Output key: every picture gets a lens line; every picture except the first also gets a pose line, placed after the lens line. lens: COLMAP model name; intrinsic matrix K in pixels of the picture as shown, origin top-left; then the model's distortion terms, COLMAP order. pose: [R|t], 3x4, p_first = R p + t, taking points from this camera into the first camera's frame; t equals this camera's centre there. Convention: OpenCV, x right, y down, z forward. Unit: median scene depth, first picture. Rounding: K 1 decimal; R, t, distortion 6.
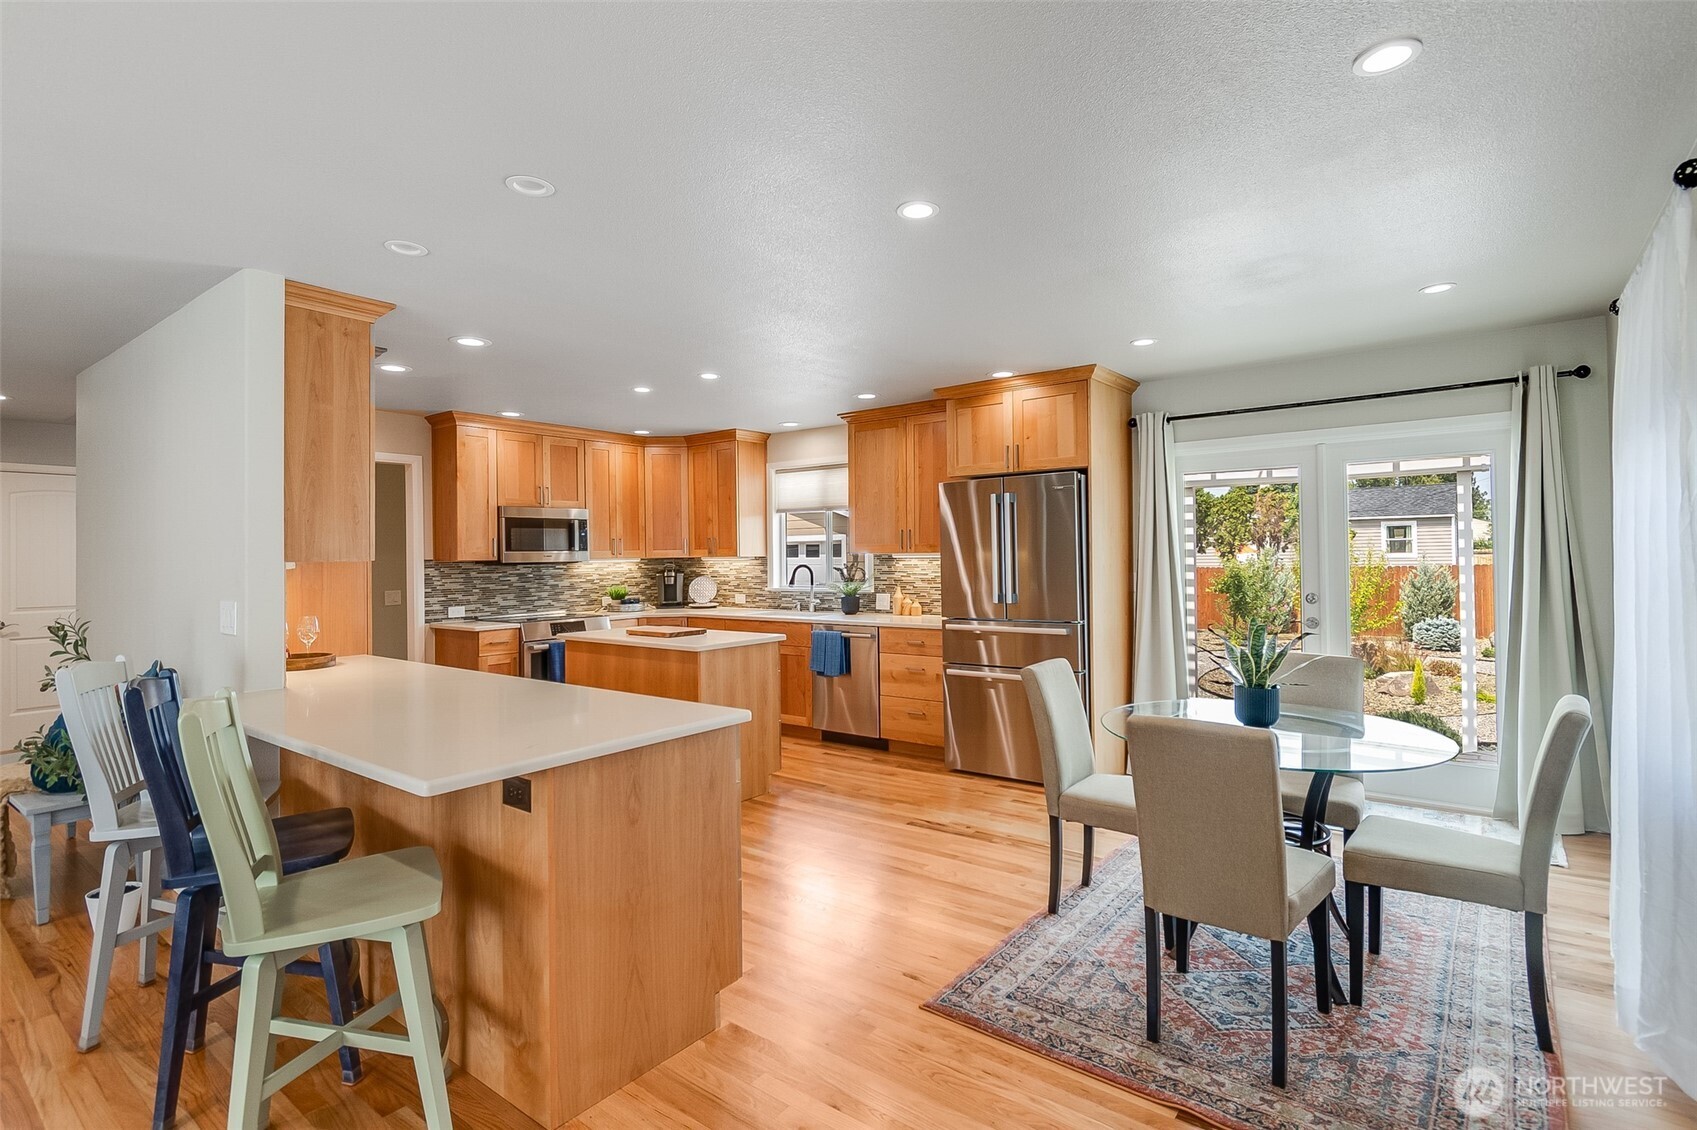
lens RADIAL K [[823.0, 0, 851.7], [0, 823.0, 550.0], [0, 0, 1]] dist [-0.000017, -0.001453]
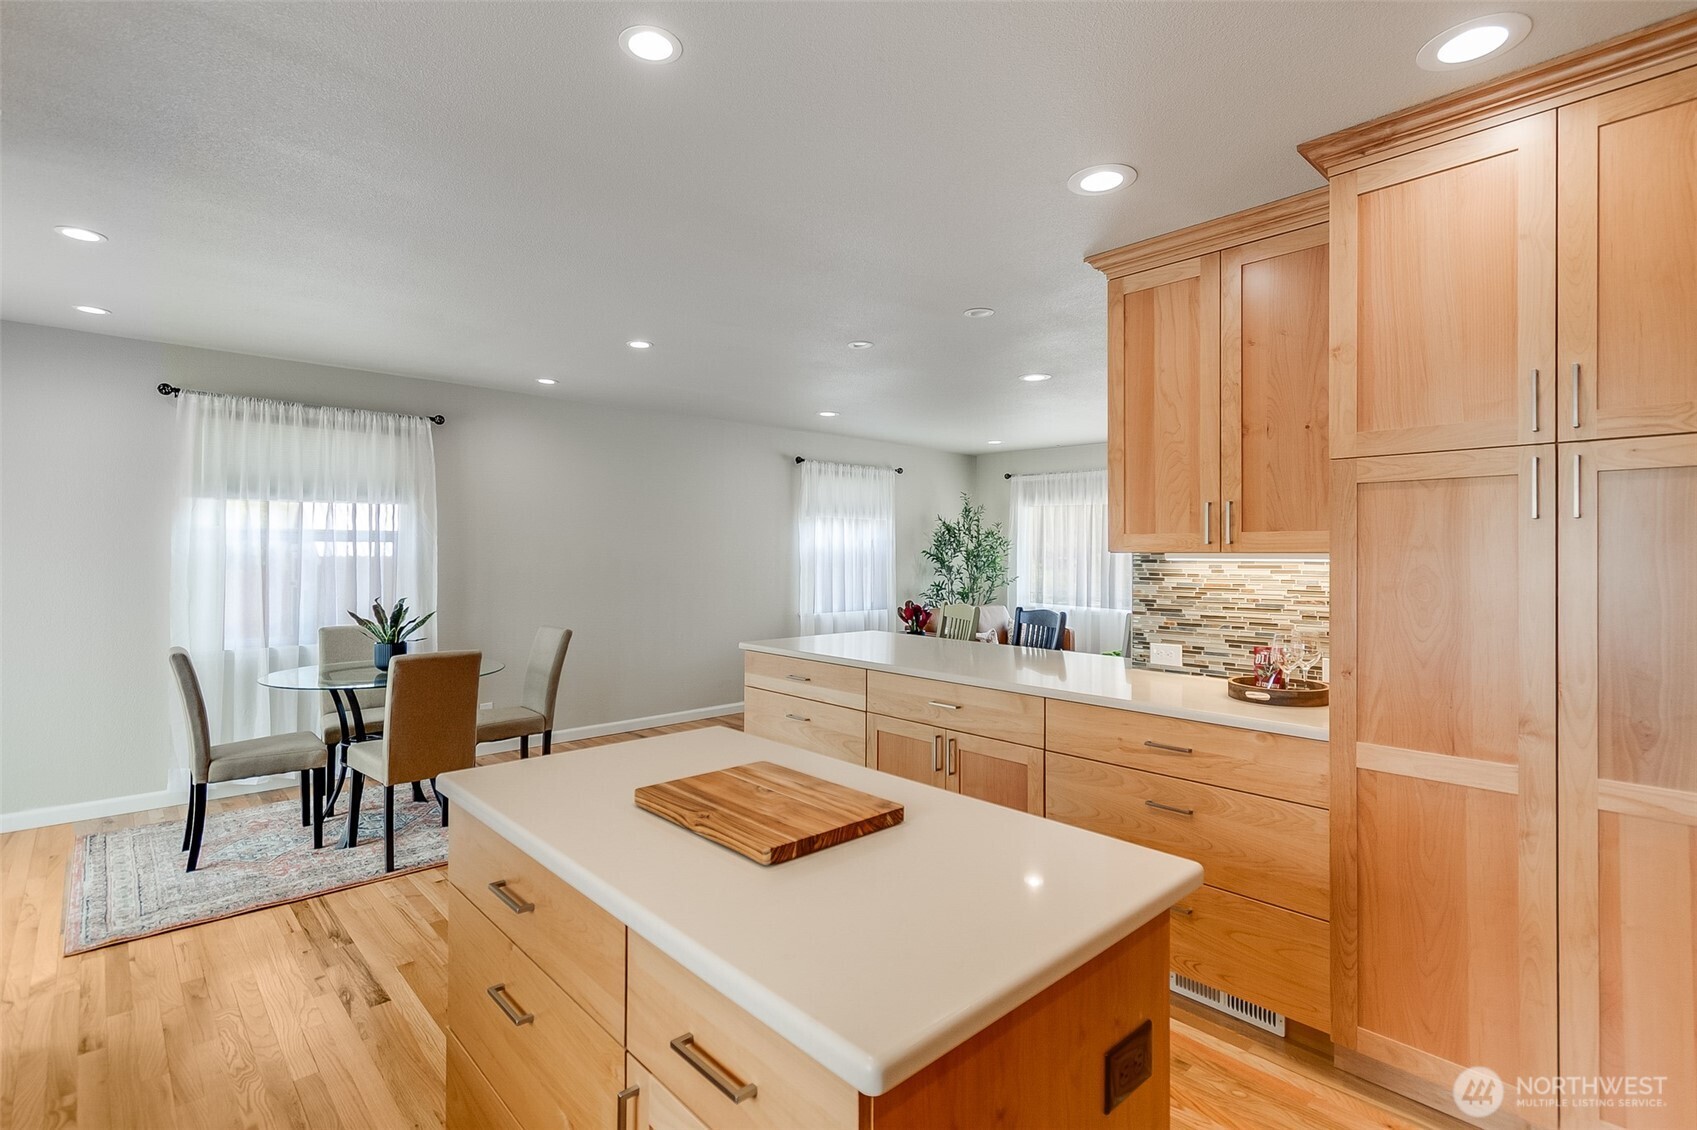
lens RADIAL K [[823.0, 0, 851.7], [0, 823.0, 550.0], [0, 0, 1]] dist [-0.000017, -0.001453]
pose [[-0.986488, 0.008421, 0.163616, -0.247665], [0.006626, 0.999912, -0.011511, 0.010346], [-0.163699, -0.010271, -0.986457, 1.042241]]
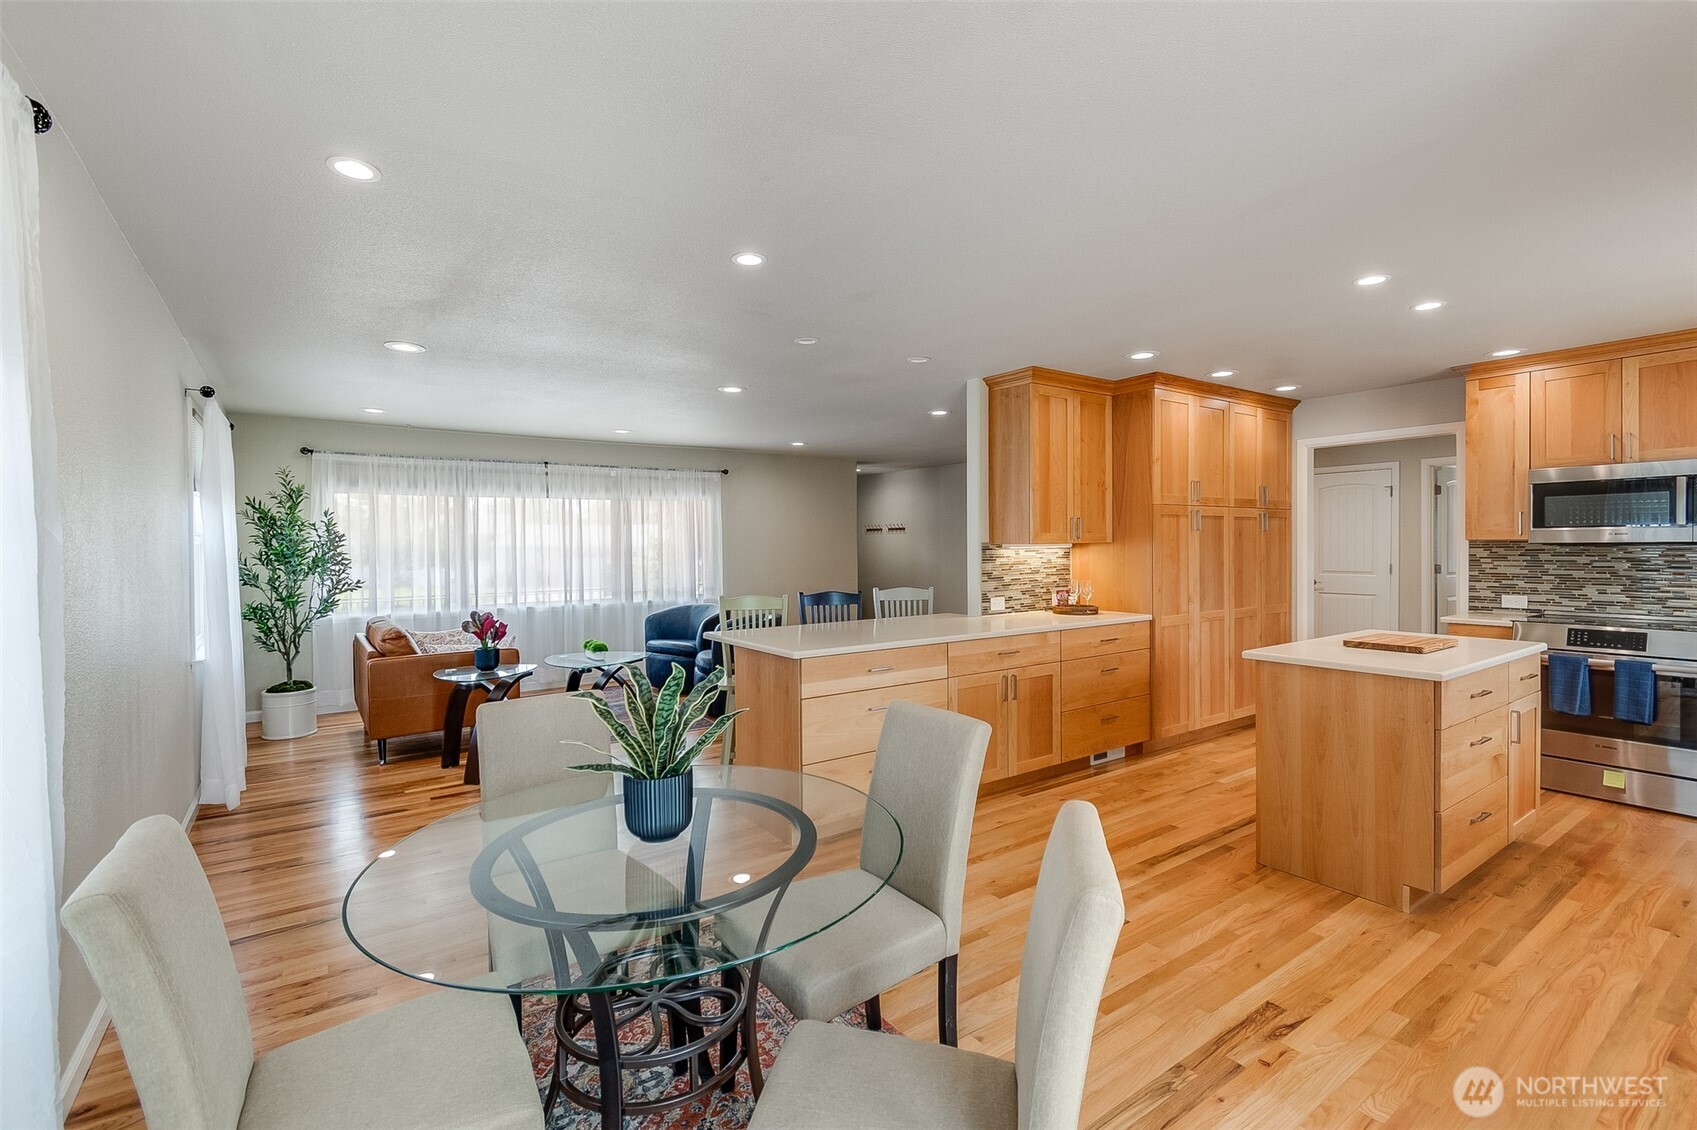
lens RADIAL K [[760.2, 0, 844.8], [0, 760.2, 552.0], [0, 0, 1]] dist [0.001566, -0.000385]
pose [[-0.298797, 0.024697, -0.953997, 0.451253], [0.020302, 0.999603, 0.019519, -0.003031], [0.954101, -0.013536, -0.299180, 0.595016]]
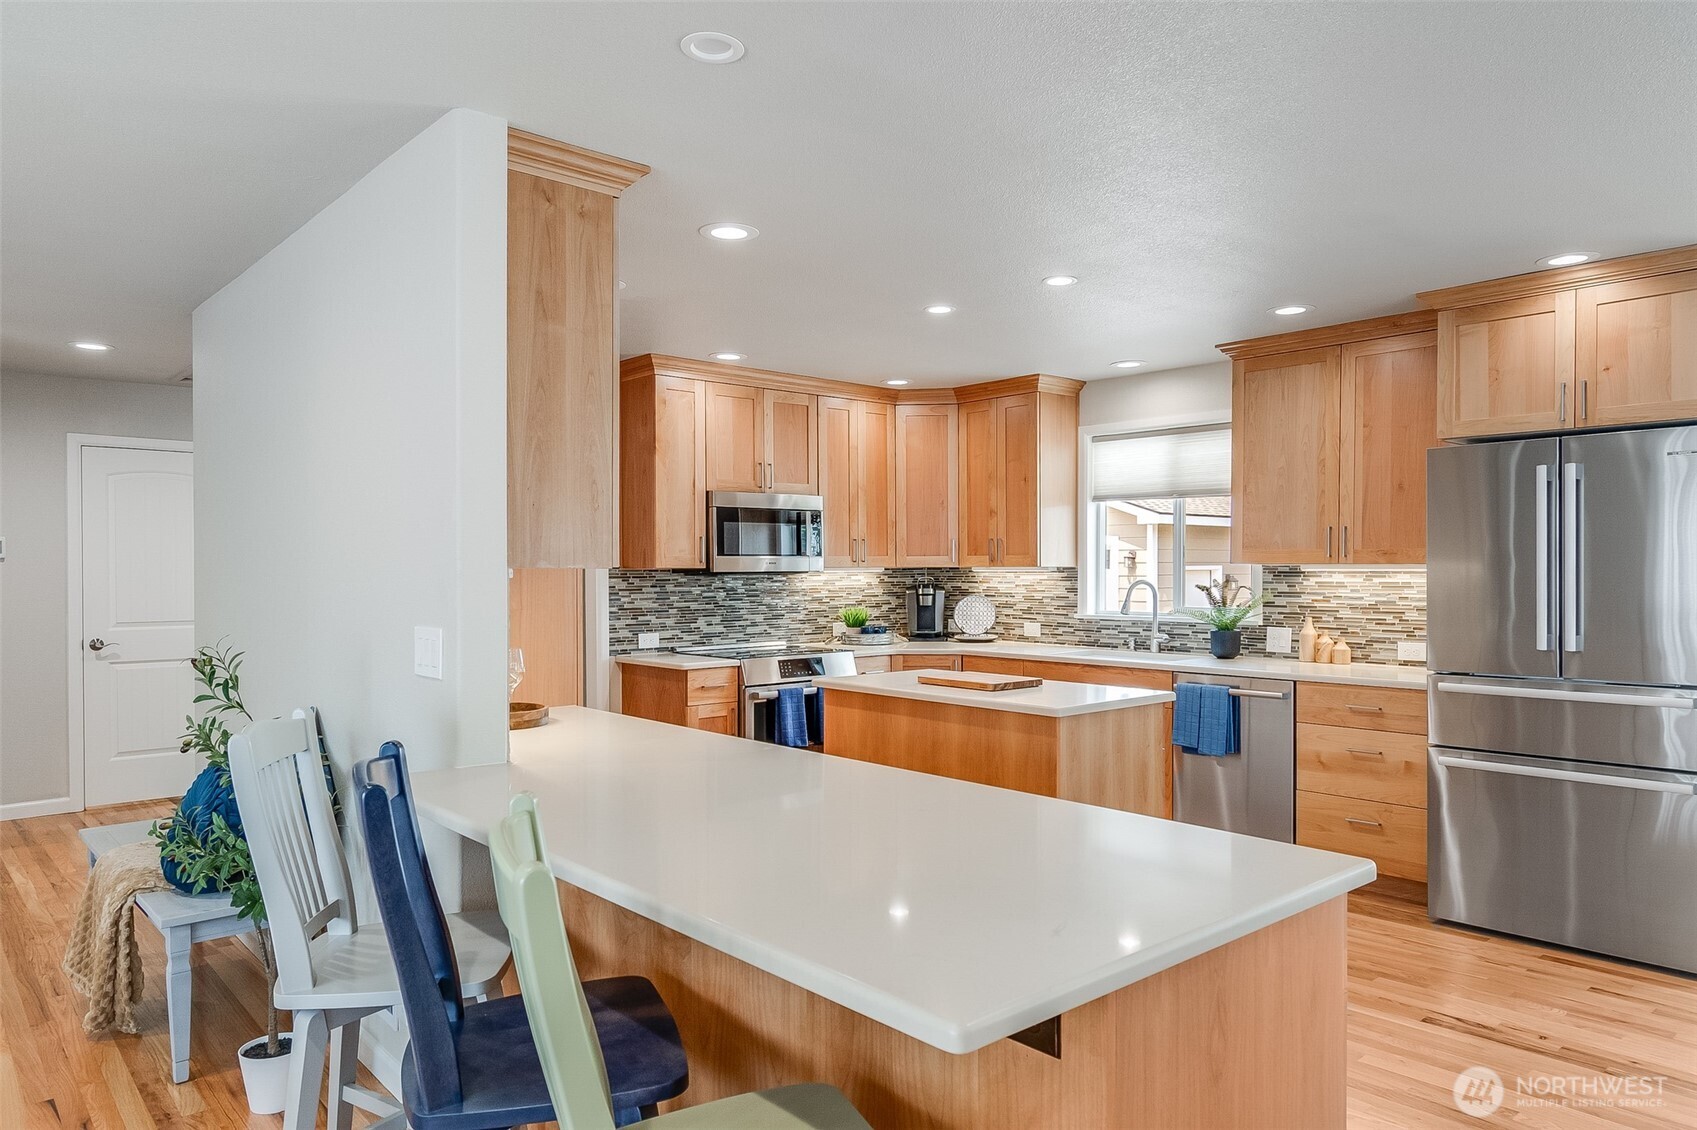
lens RADIAL K [[1111.4, 0, 853.2], [0, 1111.4, 584.3], [0, 0, 1]] dist [0.001127, -0.001772]
pose [[0.981570, 0.013793, -0.190603, -0.127094], [-0.009271, 0.999654, 0.024597, 0.001668], [0.190876, -0.022377, 0.981359, 0.097048]]
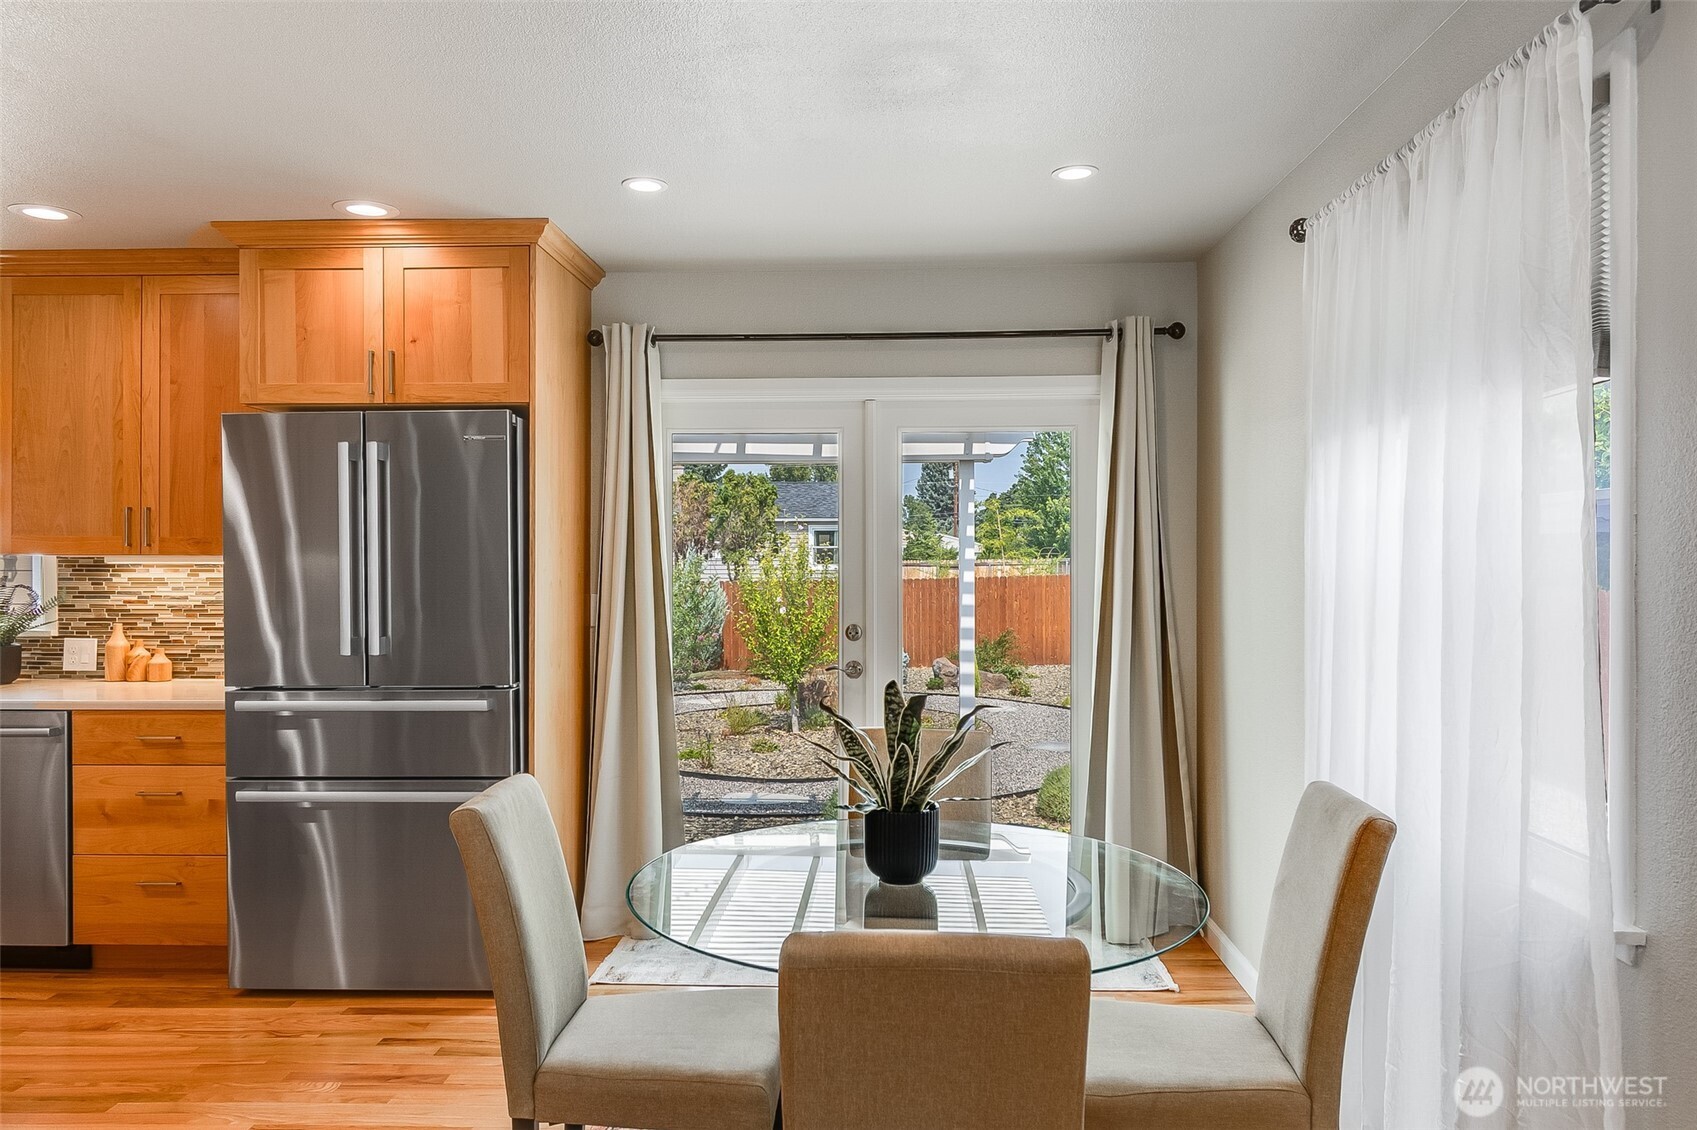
lens RADIAL K [[1193.6, 0, 848.5], [0, 1193.6, 565.0], [0, 0, 1]] dist [0.002018, -0.000704]
pose [[0.815972, 0.009672, 0.578010, -0.000012], [-0.014427, 0.999889, 0.003635, 0.000827], [-0.577911, -0.011305, 0.816021, 0.169353]]
